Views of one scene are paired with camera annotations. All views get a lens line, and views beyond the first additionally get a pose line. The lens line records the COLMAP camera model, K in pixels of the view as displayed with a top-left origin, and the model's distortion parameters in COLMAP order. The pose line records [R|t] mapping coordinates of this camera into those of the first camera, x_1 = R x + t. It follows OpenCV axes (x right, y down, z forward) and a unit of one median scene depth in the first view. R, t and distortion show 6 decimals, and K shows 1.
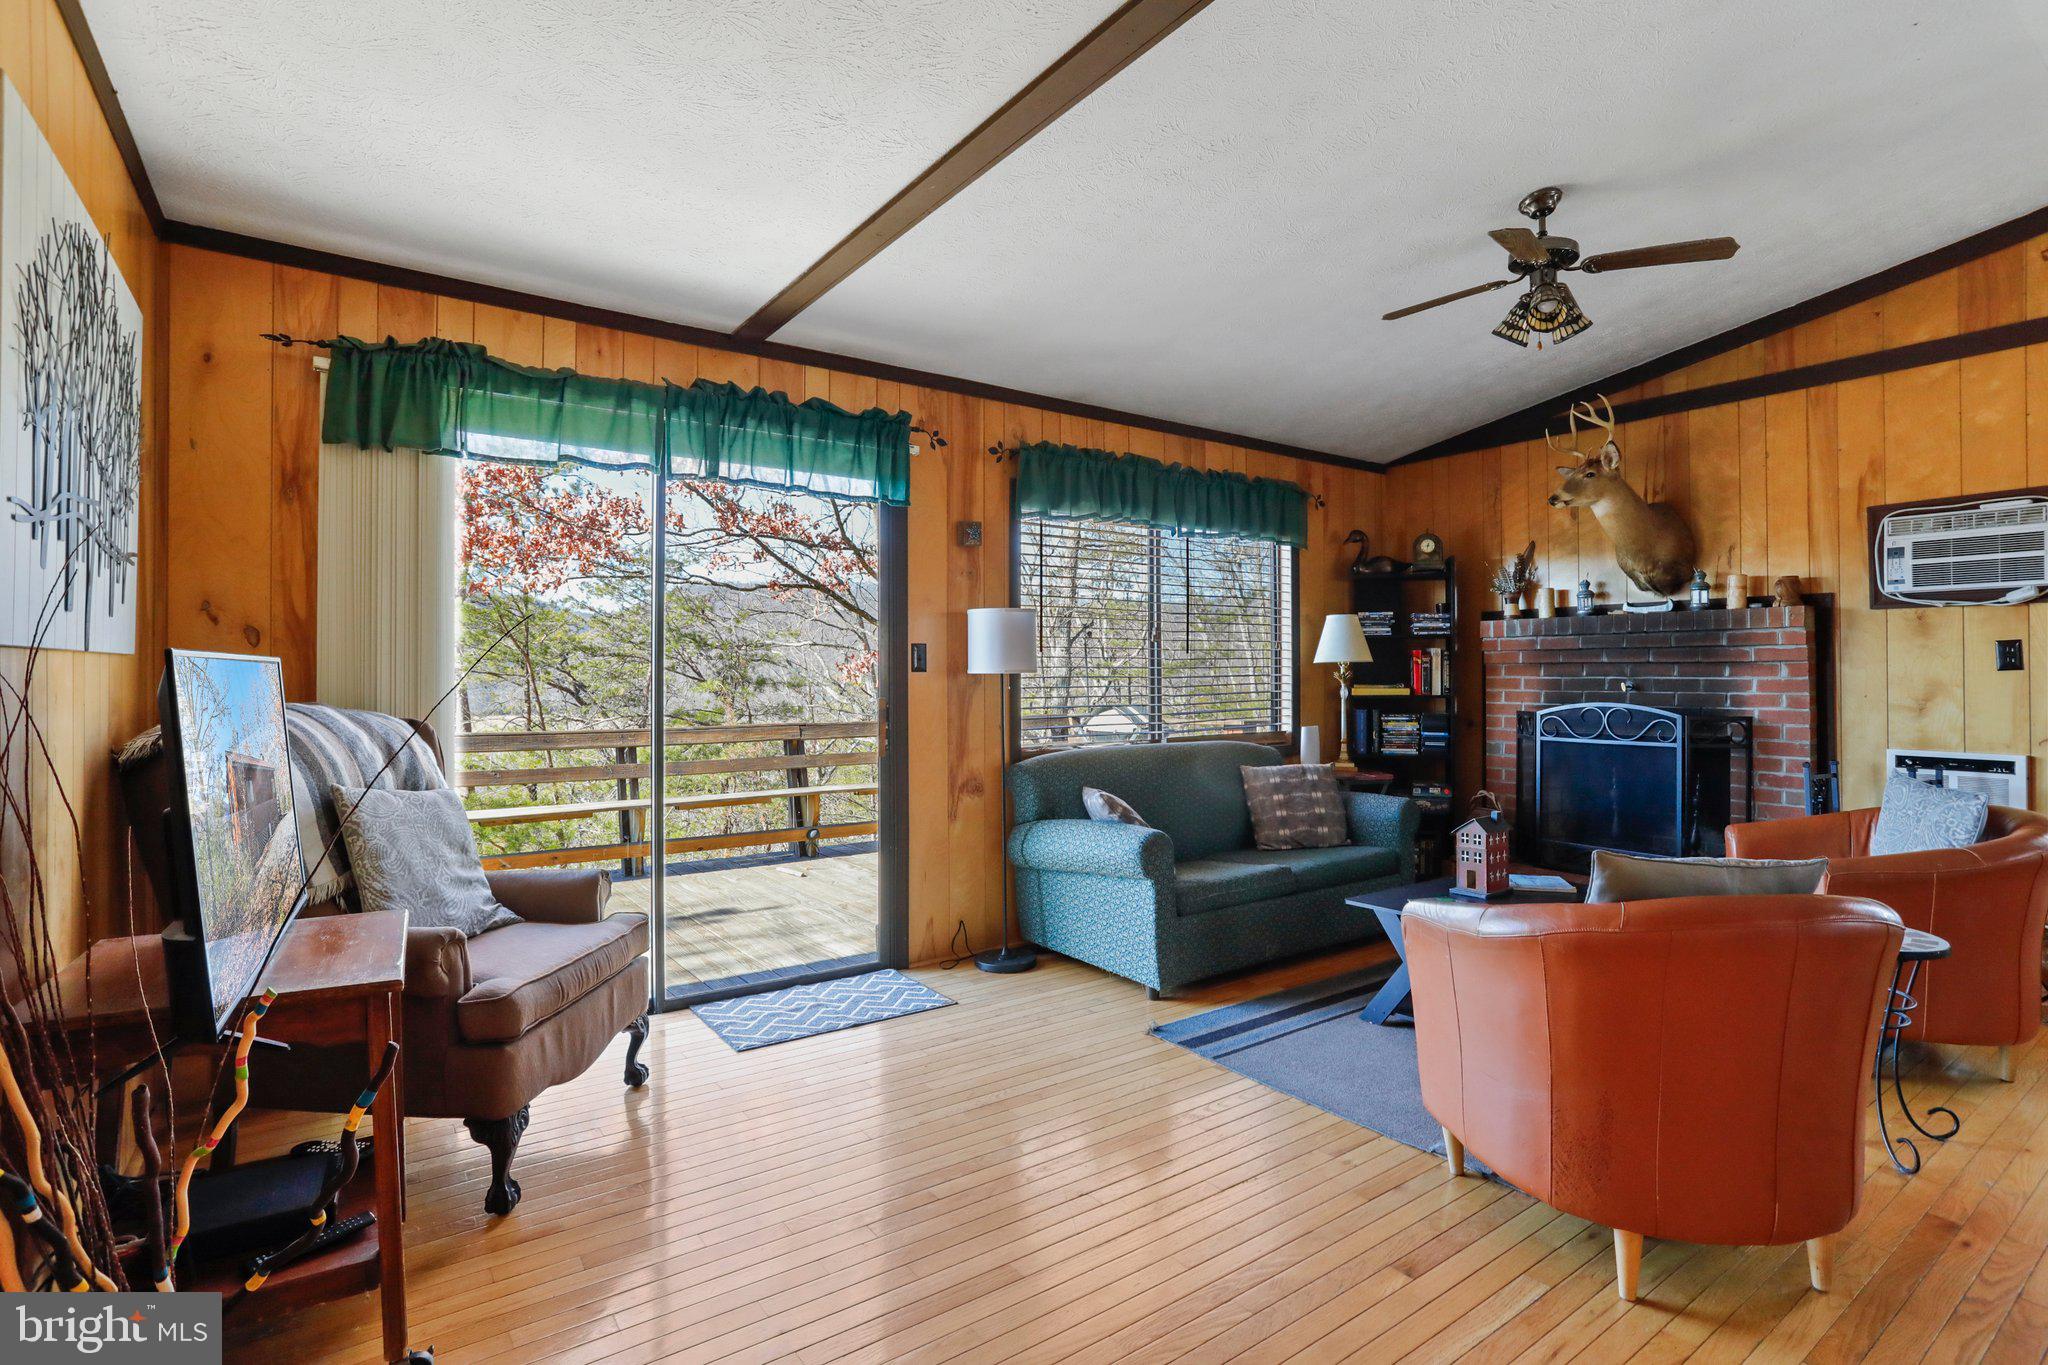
lens RADIAL K [[986.1, 0, 1026.3], [0, 986.1, 668.8], [0, 0, 1]] dist [-0.057500, 0.029868]
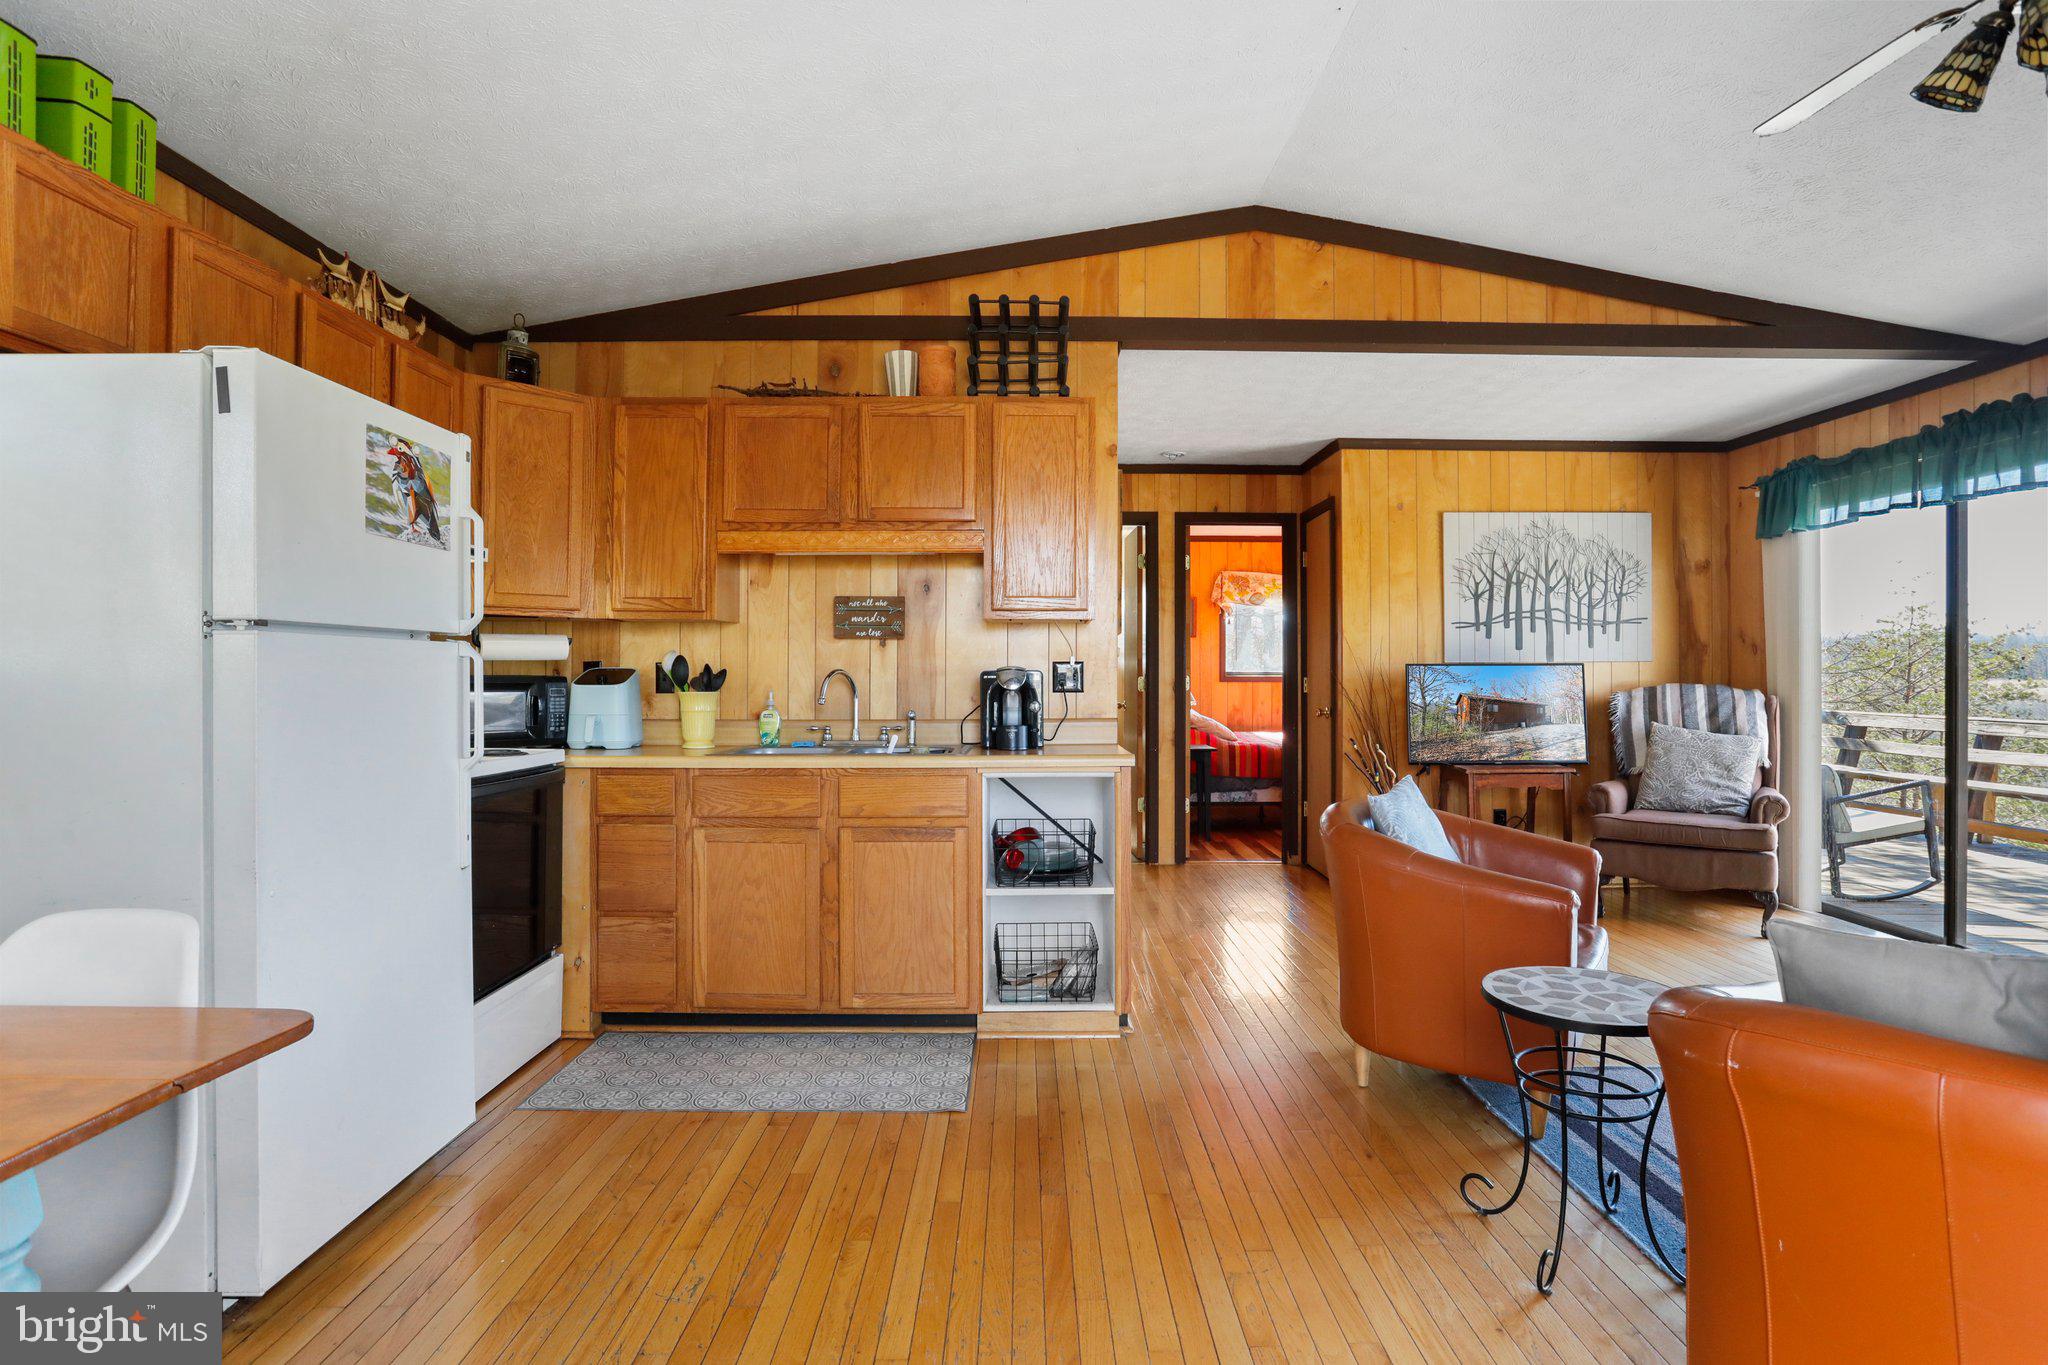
lens RADIAL K [[1046.4, 0, 1024.2], [0, 1046.4, 665.5], [0, 0, 1]] dist [-0.061466, 0.034785]
pose [[-0.579929, -0.006287, -0.814643, 1.034378], [0.002845, 0.999948, -0.009742, 0.009272], [0.814662, -0.007968, -0.579881, 0.640006]]
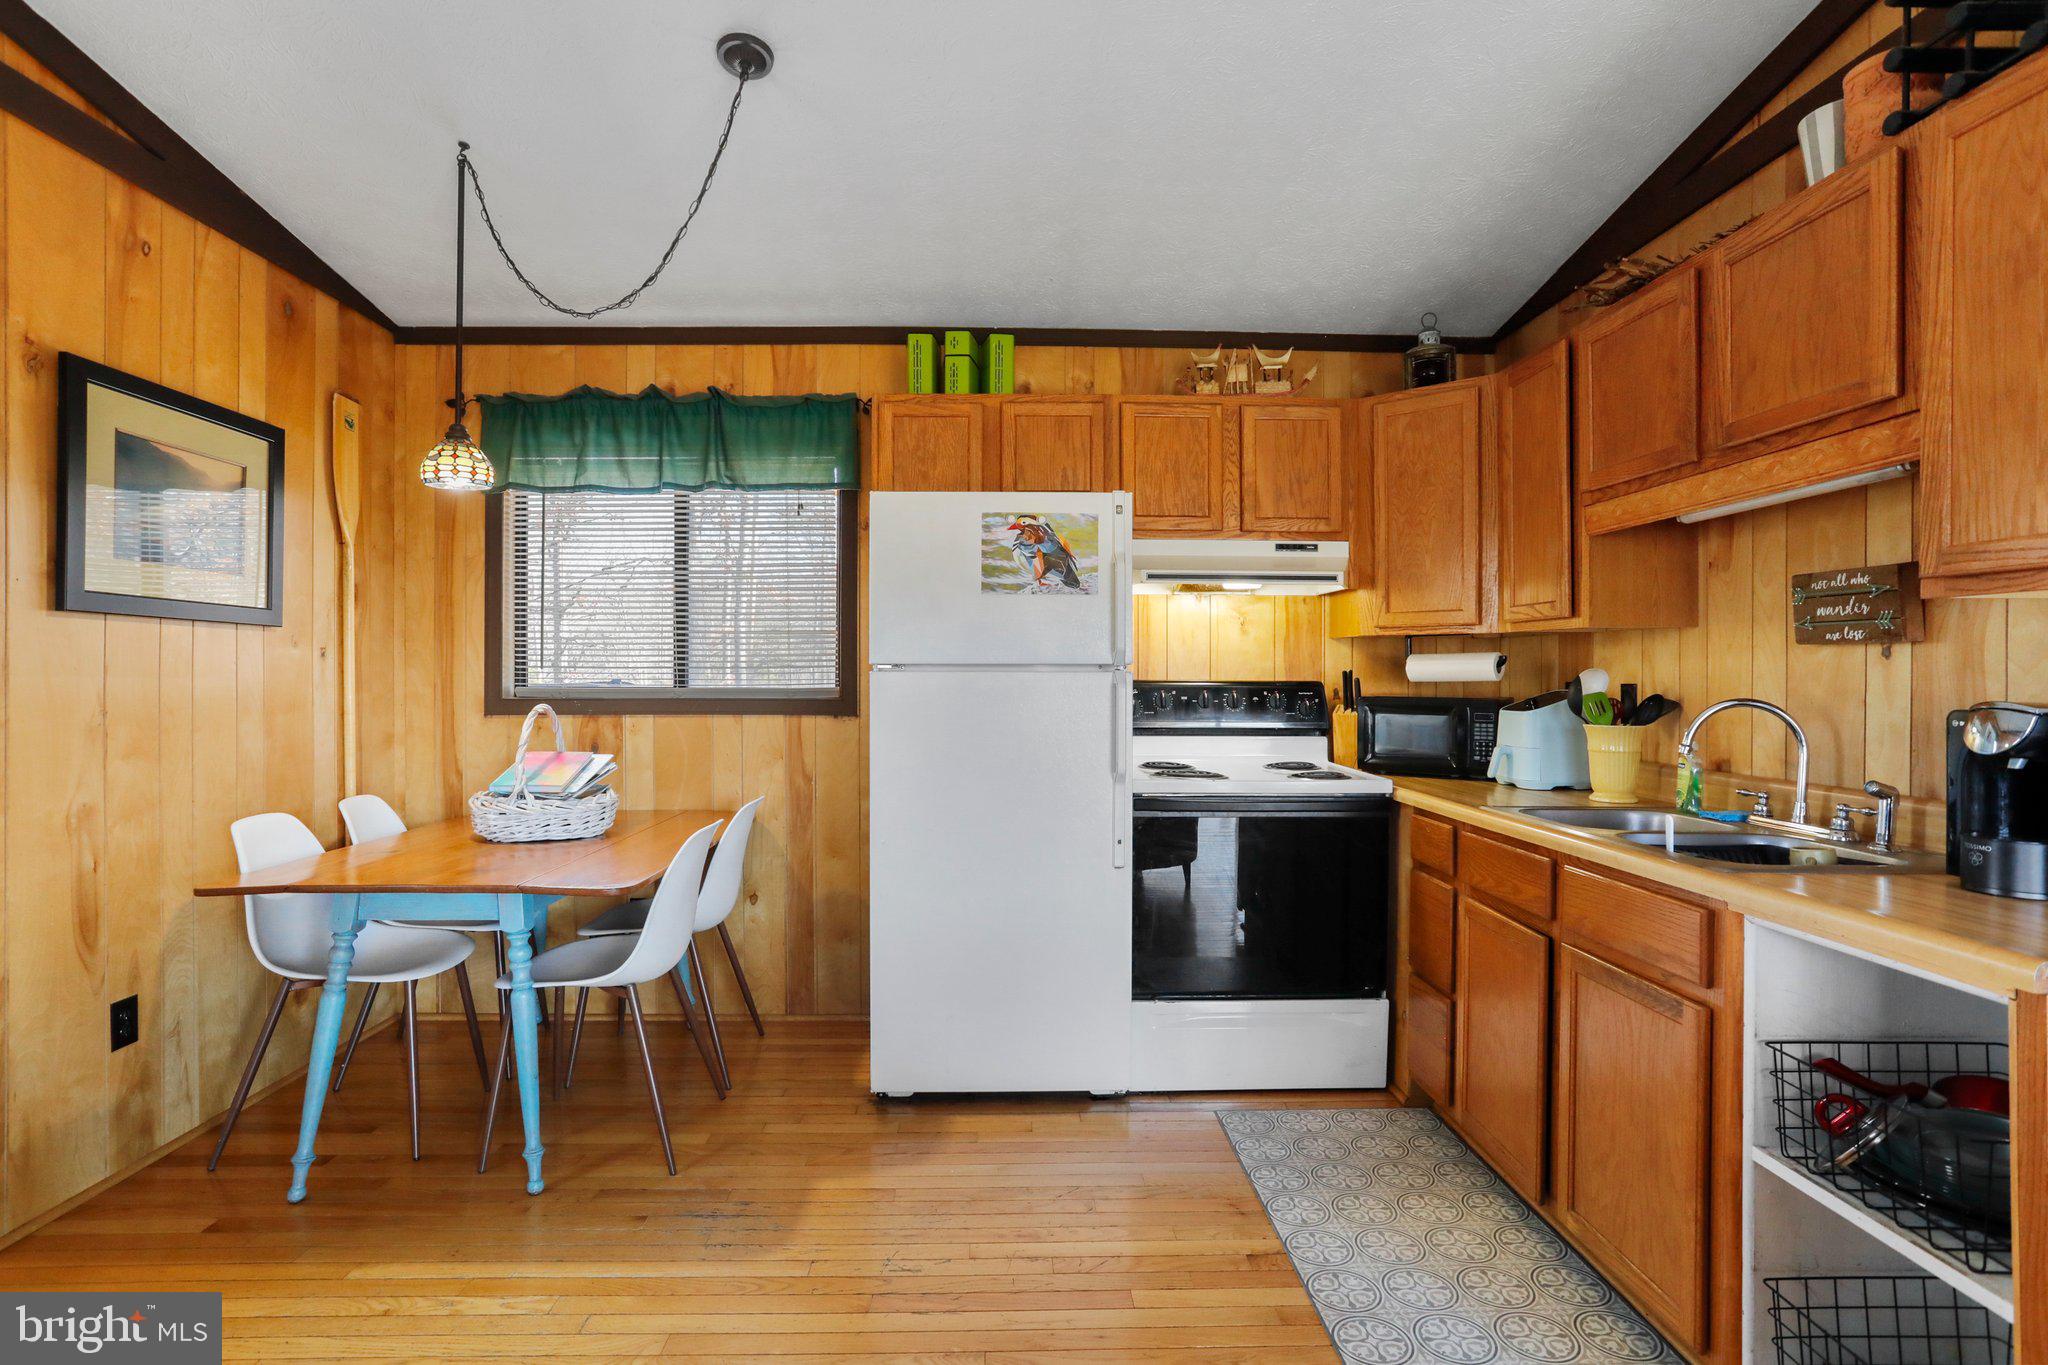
lens RADIAL K [[995.6, 0, 1024.3], [0, 995.6, 675.6], [0, 0, 1]] dist [-0.061058, 0.032349]
pose [[-0.827862, -0.001565, 0.560929, 0.442472], [-0.003240, 0.999993, -0.001993, -0.005911], [-0.560922, -0.003467, -0.827862, 0.615100]]
